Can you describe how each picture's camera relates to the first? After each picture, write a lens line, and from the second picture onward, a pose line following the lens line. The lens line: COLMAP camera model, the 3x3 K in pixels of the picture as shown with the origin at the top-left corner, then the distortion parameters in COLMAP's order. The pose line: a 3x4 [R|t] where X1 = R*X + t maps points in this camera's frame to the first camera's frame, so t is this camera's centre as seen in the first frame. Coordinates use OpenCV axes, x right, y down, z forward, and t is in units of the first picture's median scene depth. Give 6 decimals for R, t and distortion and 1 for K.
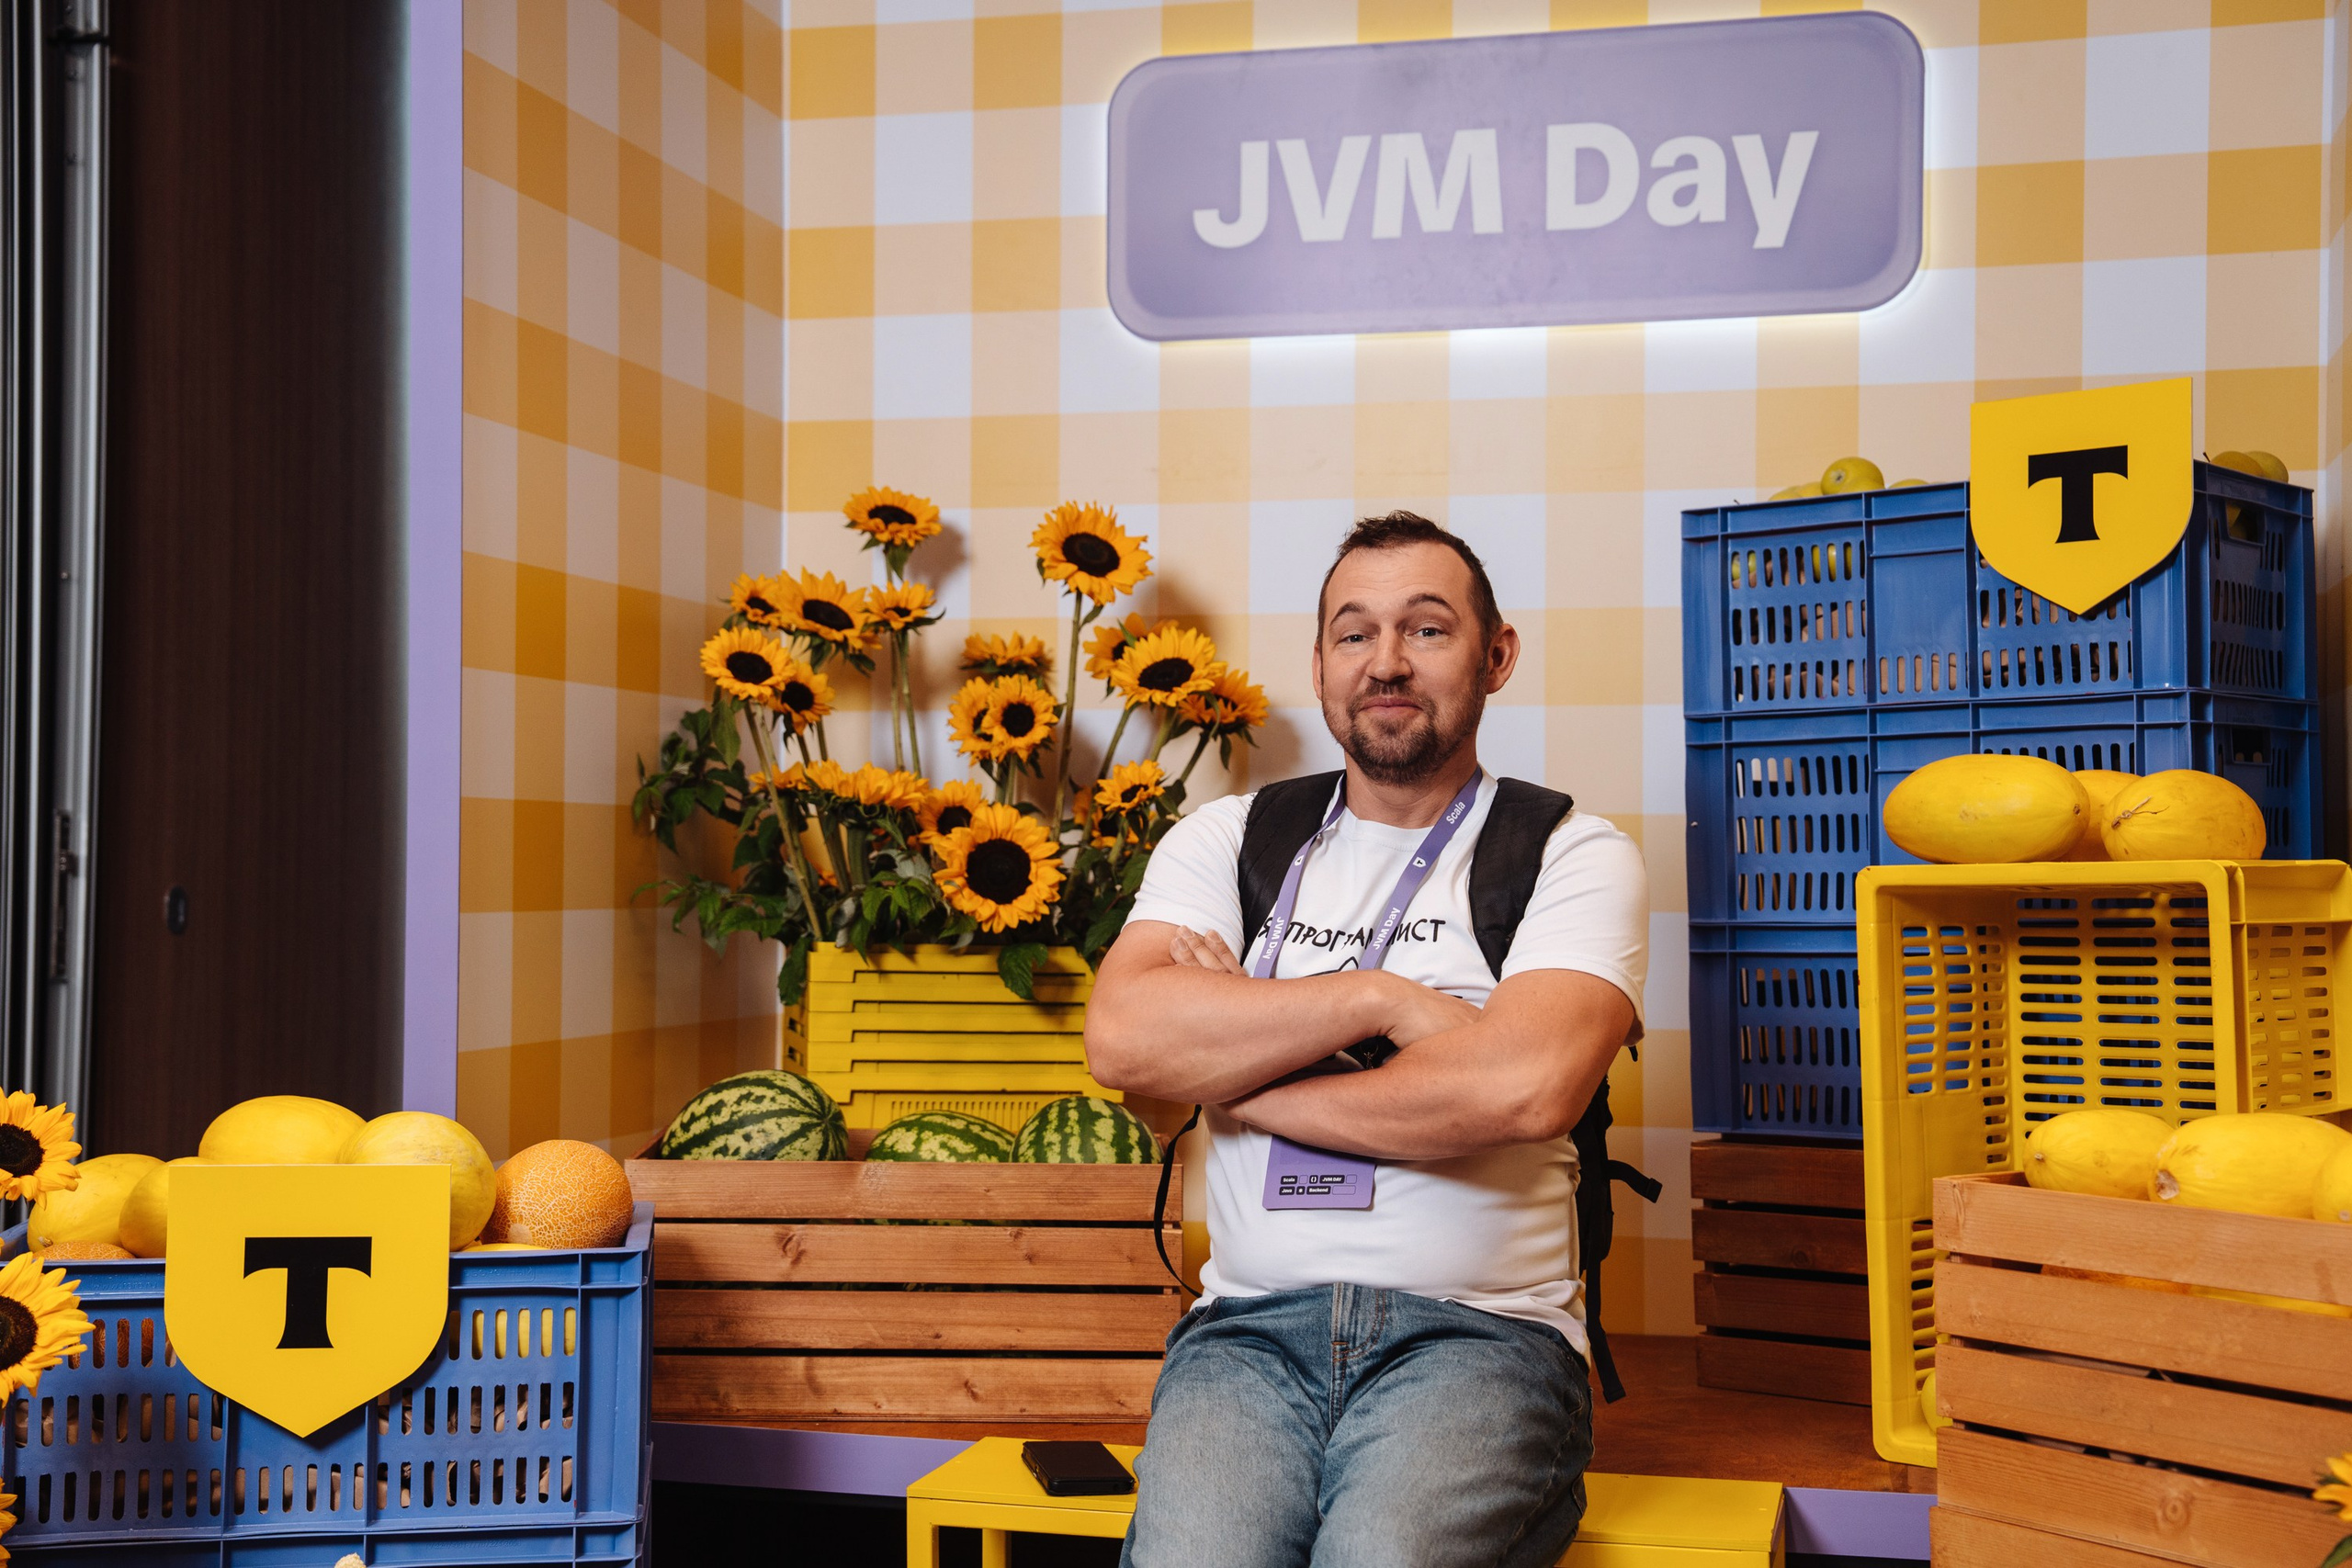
lens RADIAL K [[3002.3, 0, 1176.0], [0, 3002.3, 784.0], [0, 0, 1]] dist [0.100101, 0.091928]
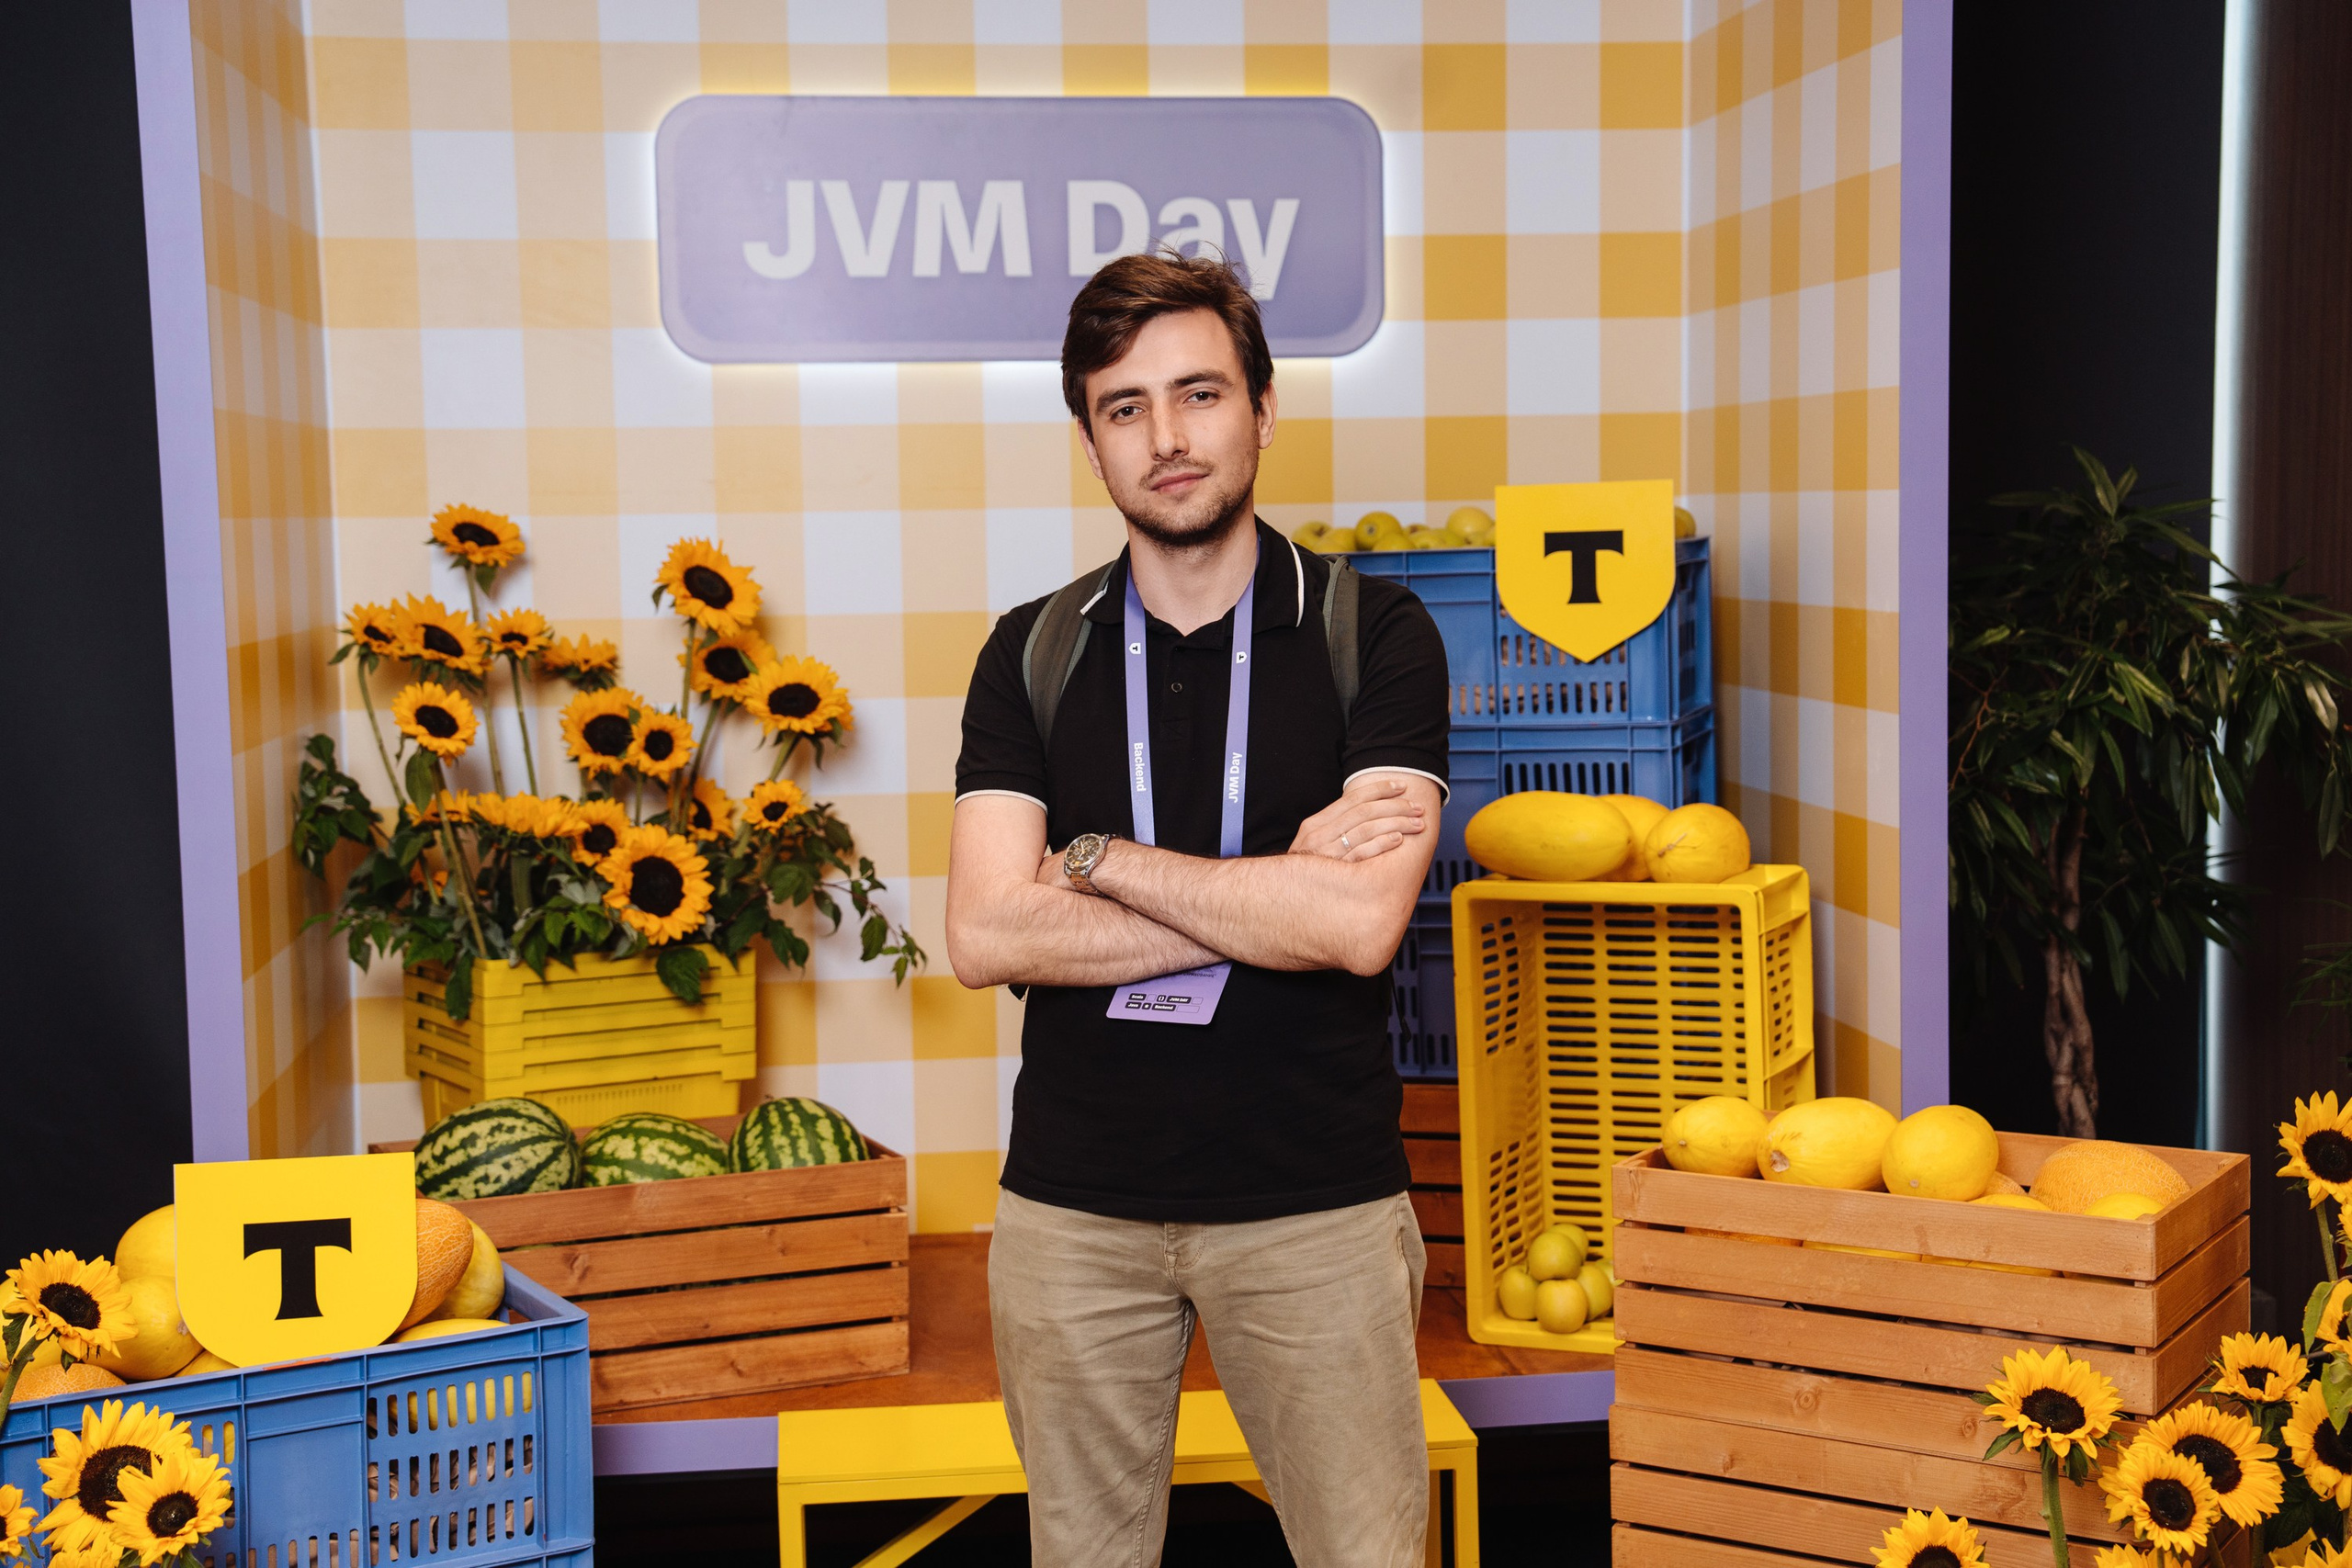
lens RADIAL K [[3164.4, 0, 1180.2], [0, 3164.4, 783.6], [0, 0, 1]] dist [0.137401, 0.015262]
pose [[0.933889, -0.052149, 0.353740, -0.314651], [0.012394, 0.993434, 0.113733, -0.150893], [-0.357349, -0.101830, 0.928403, -0.161908]]
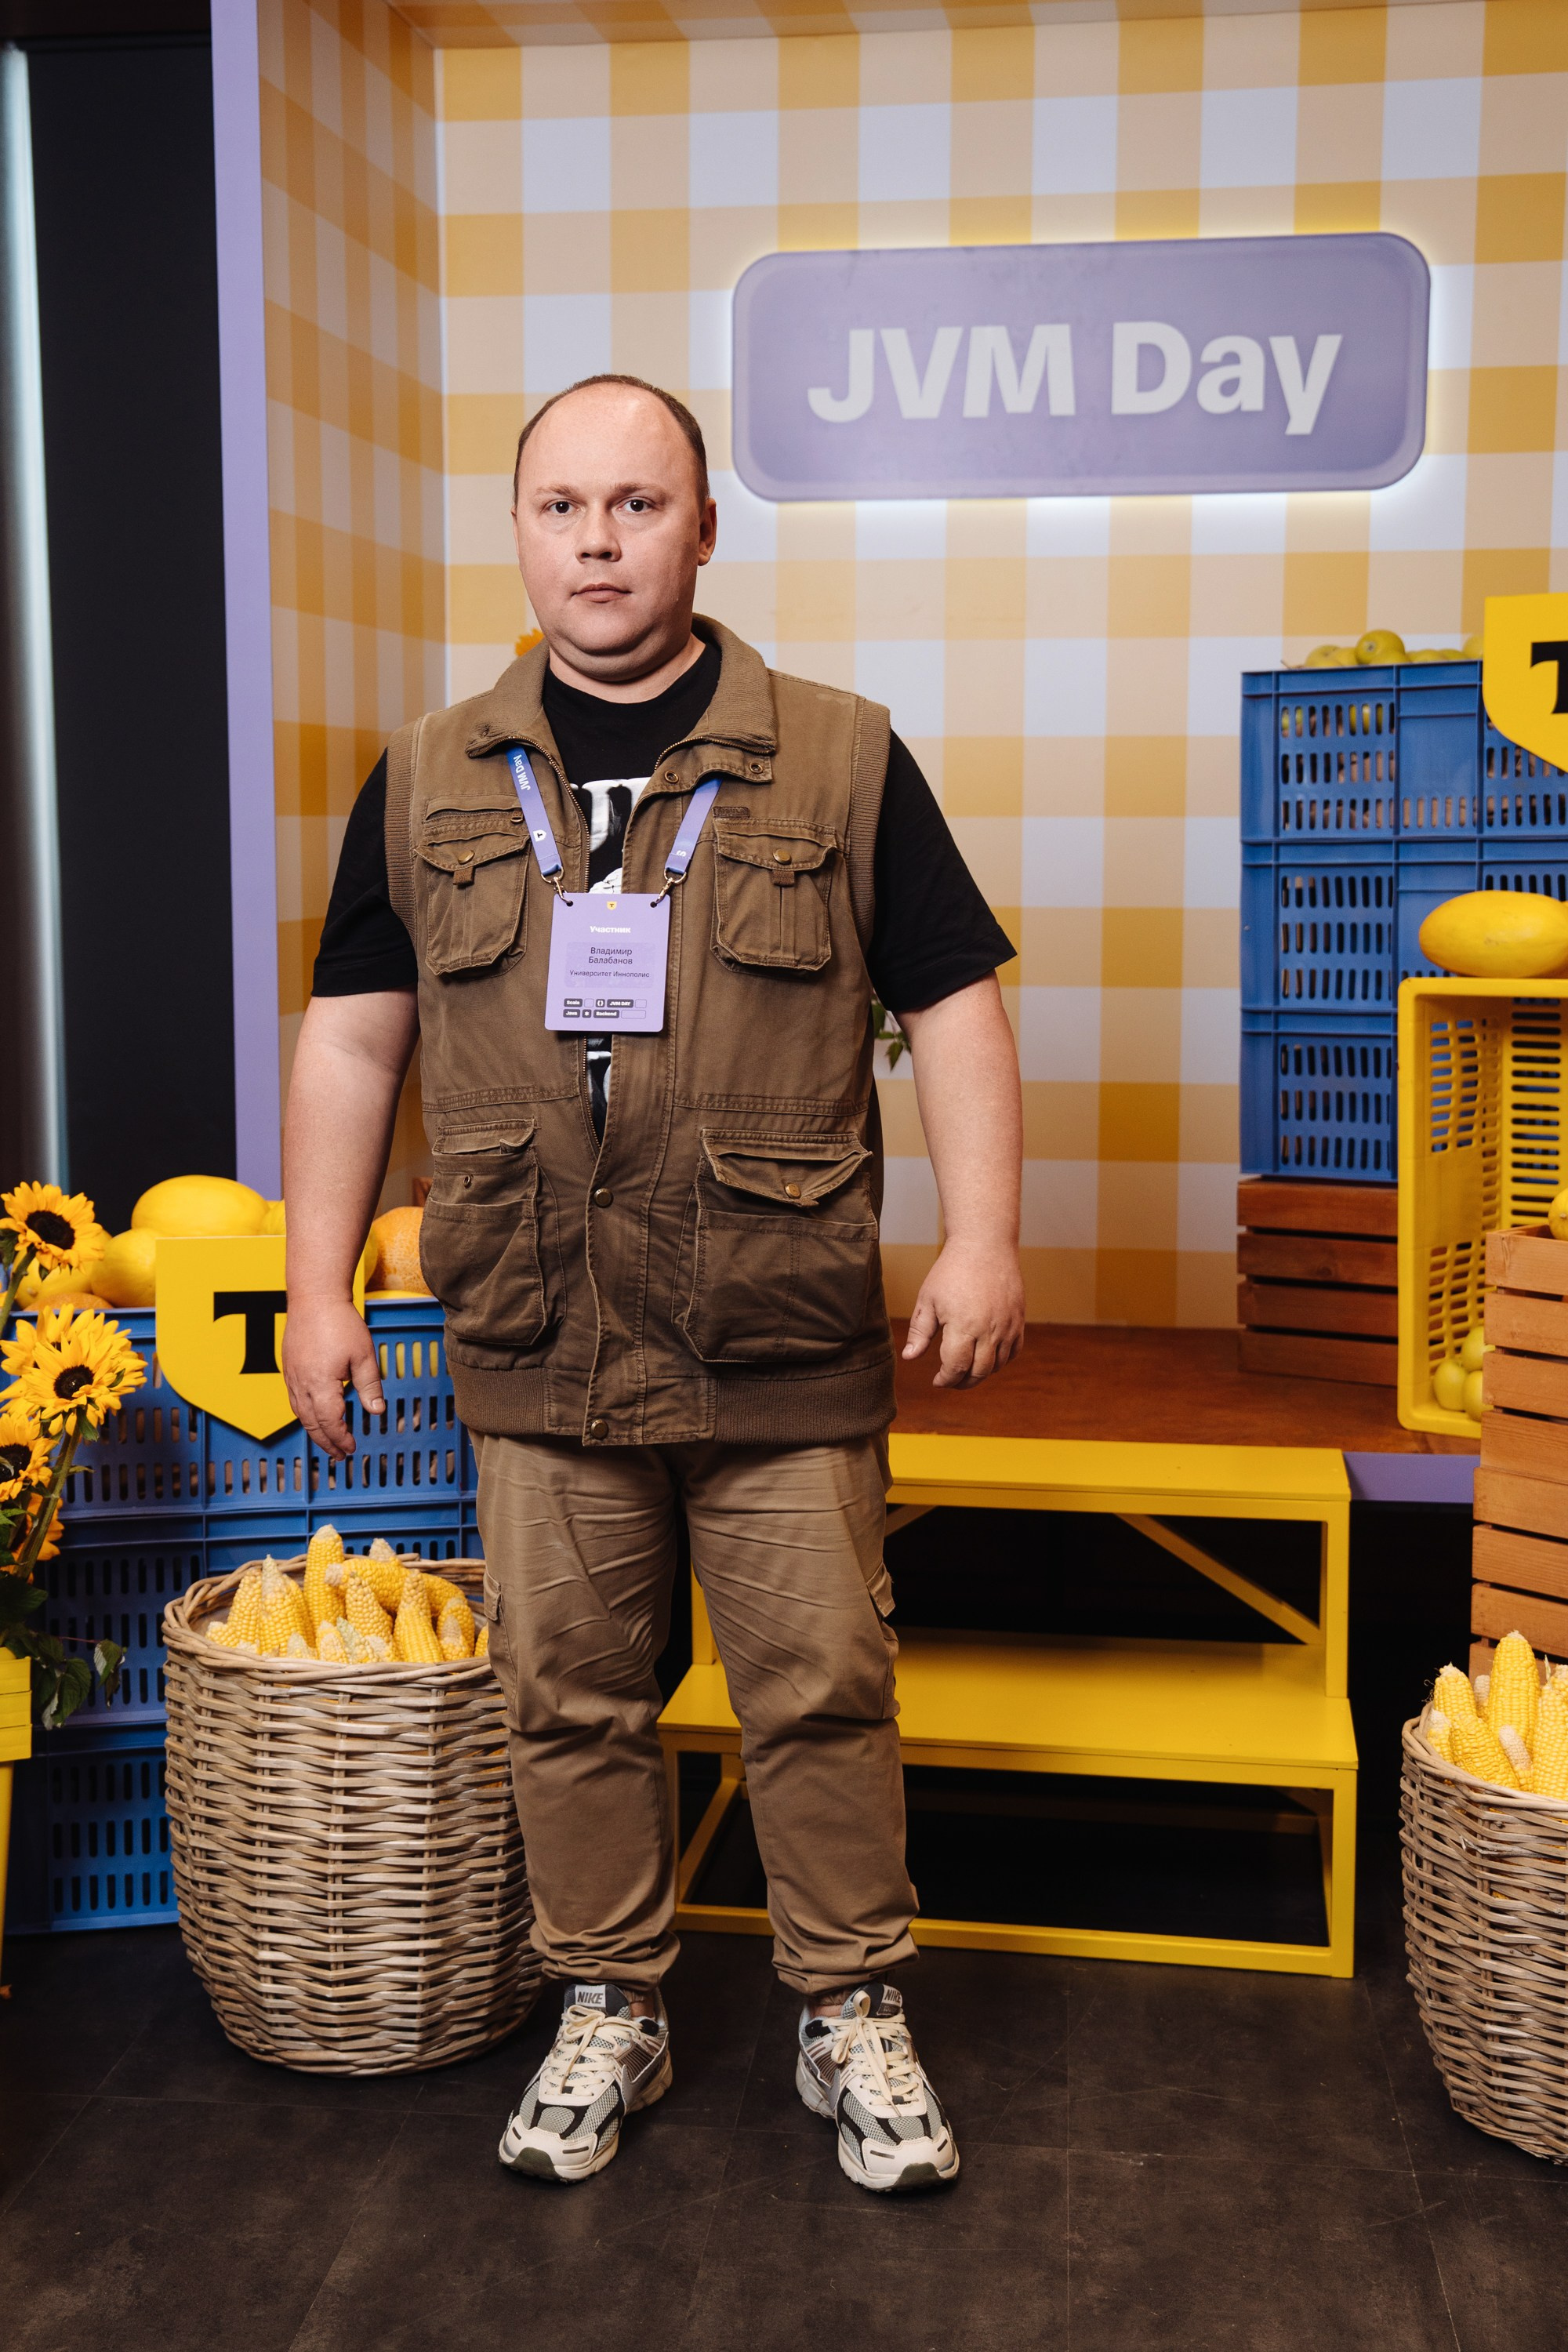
lens RADIAL K [[3004.9, 0, 708.3], [0, 3004.9, 1119.4], [0, 0, 1]] dist [0.065817, 0.102576]
pose [[0.996824, -0.011985, 0.078724, -0.154518], [0.001703, 0.991591, 0.129399, -0.072899], [-0.079613, -0.128854, 0.988463, -0.229796]]
